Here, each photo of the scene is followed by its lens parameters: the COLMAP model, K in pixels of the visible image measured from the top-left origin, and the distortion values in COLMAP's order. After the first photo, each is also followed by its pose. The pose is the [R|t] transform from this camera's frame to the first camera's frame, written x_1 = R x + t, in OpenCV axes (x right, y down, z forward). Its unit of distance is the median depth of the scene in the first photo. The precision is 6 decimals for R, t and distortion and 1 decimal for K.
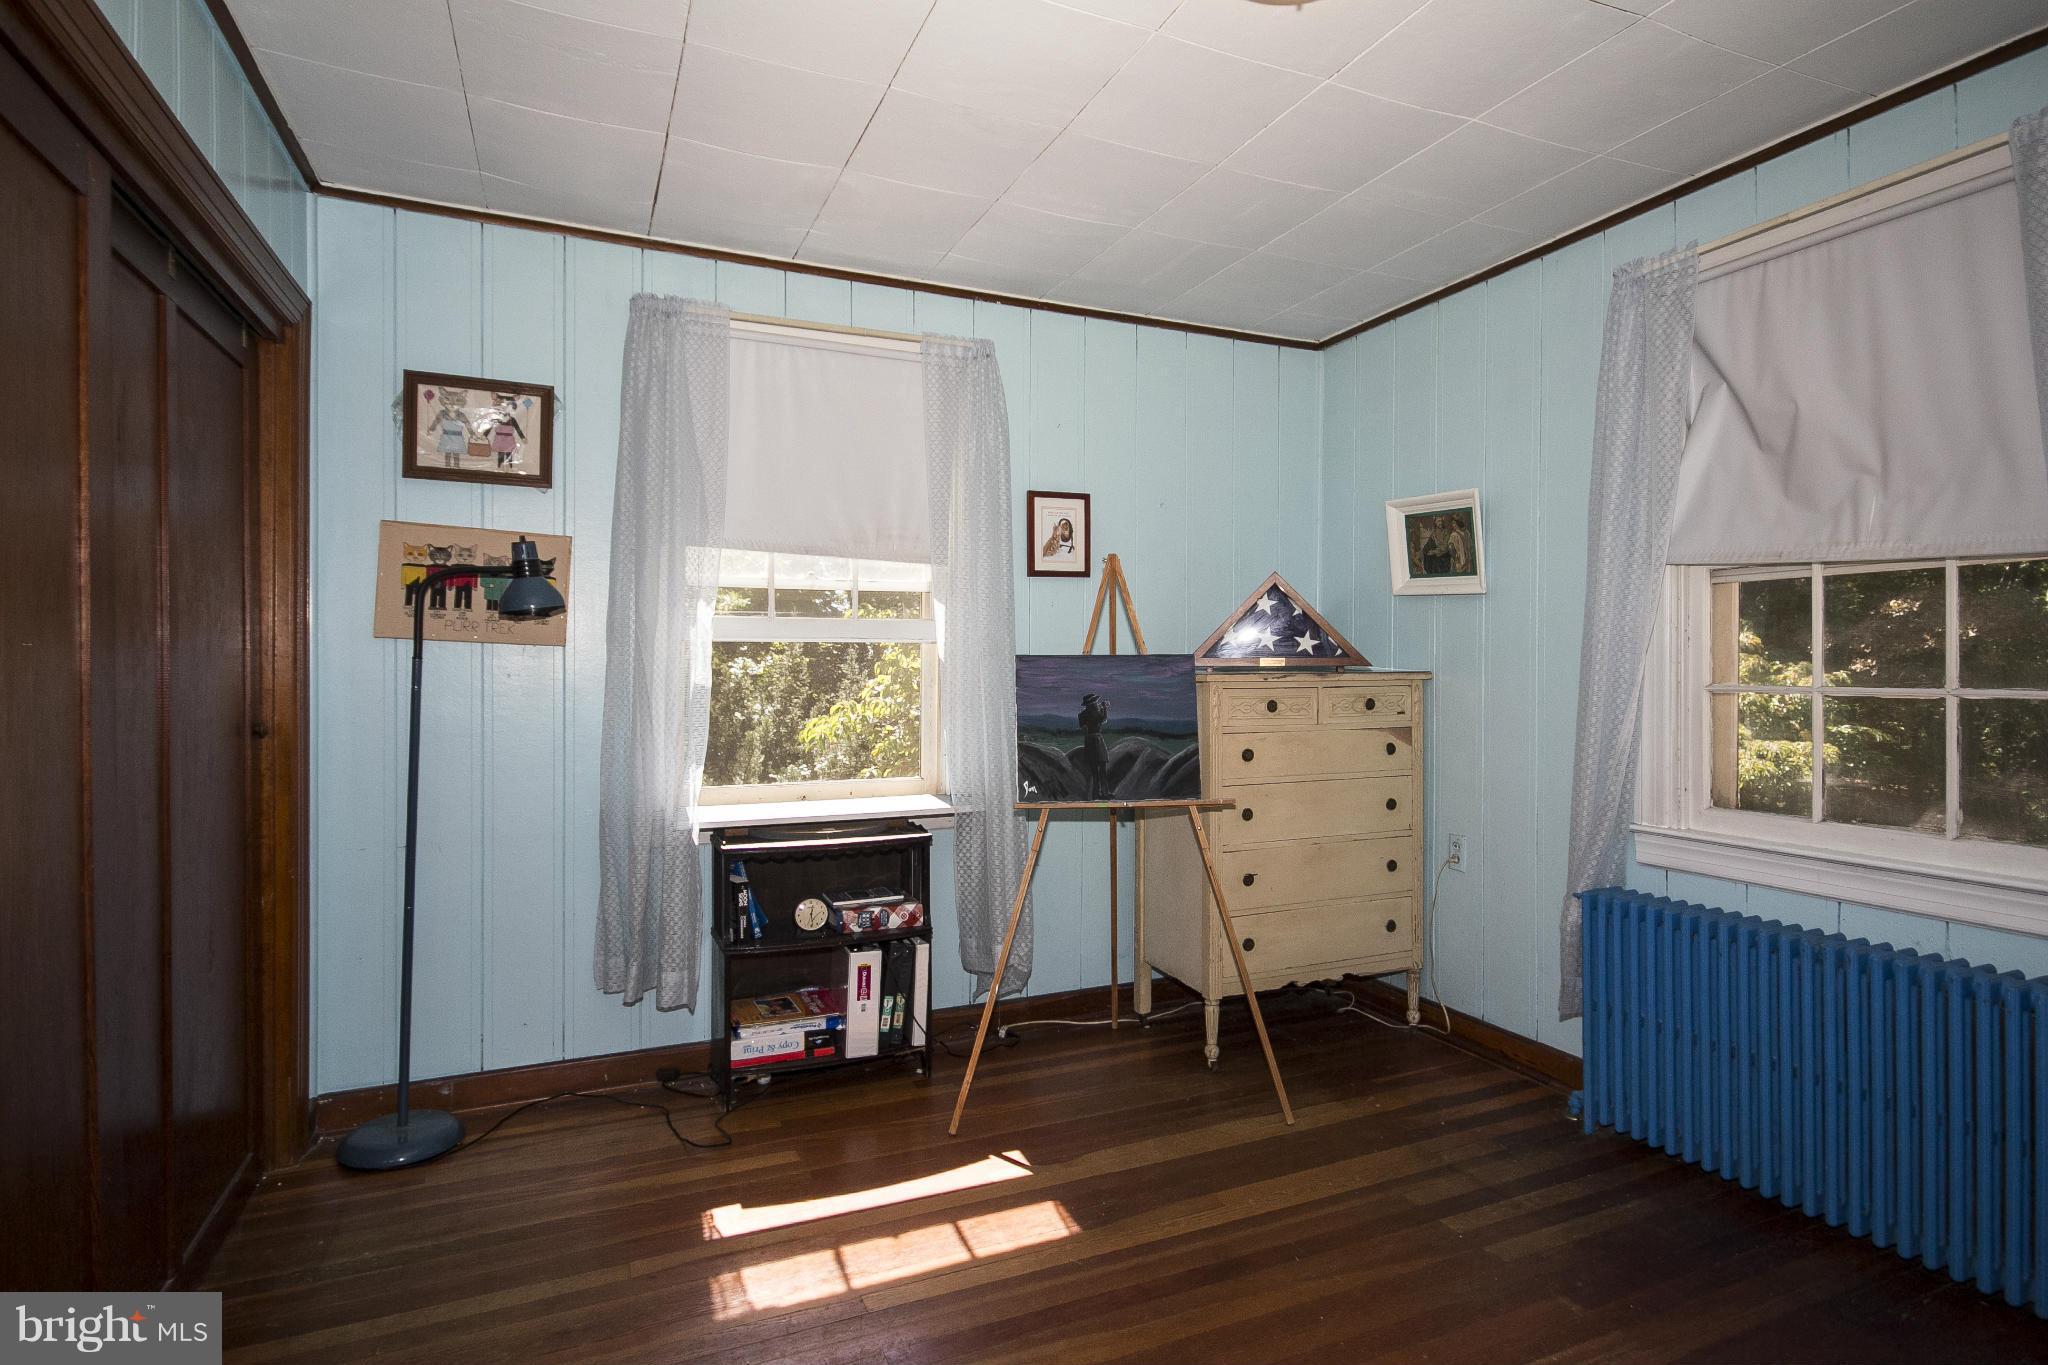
lens RADIAL K [[1016.1, 0, 1020.6], [0, 1016.1, 663.1], [0, 0, 1]] dist [-0.002687, -0.000346]
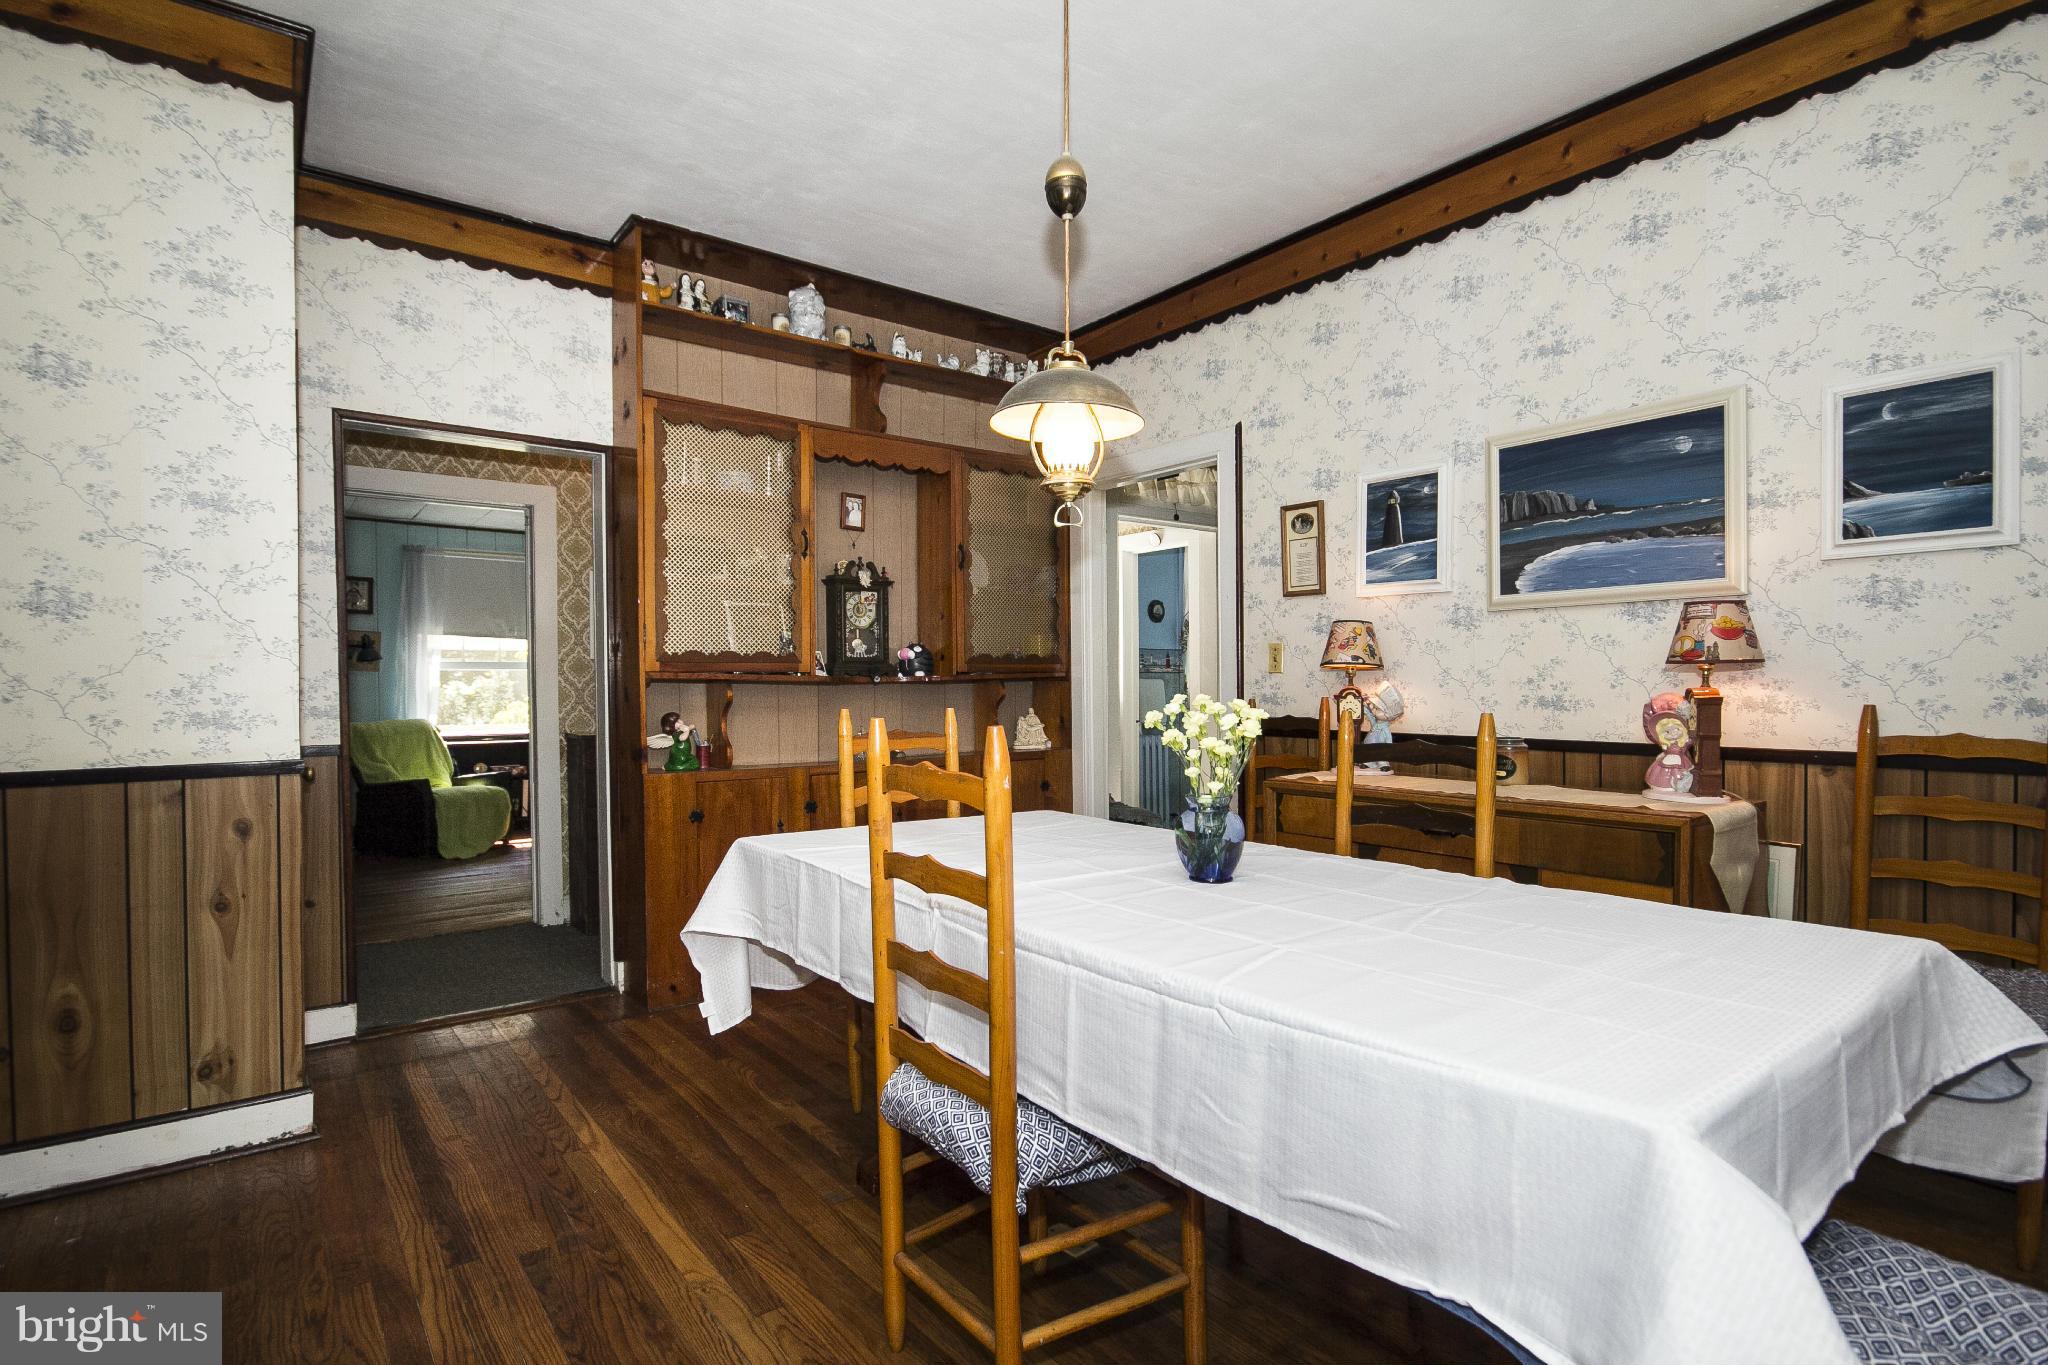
lens RADIAL K [[1016.1, 0, 1025.7], [0, 1016.1, 692.4], [0, 0, 1]] dist [-0.002687, -0.000346]
pose [[0.970970, -0.013422, 0.238826, 0.110218], [0.011937, 0.999899, 0.007662, 0.007286], [-0.238905, -0.004588, 0.971032, -0.386396]]
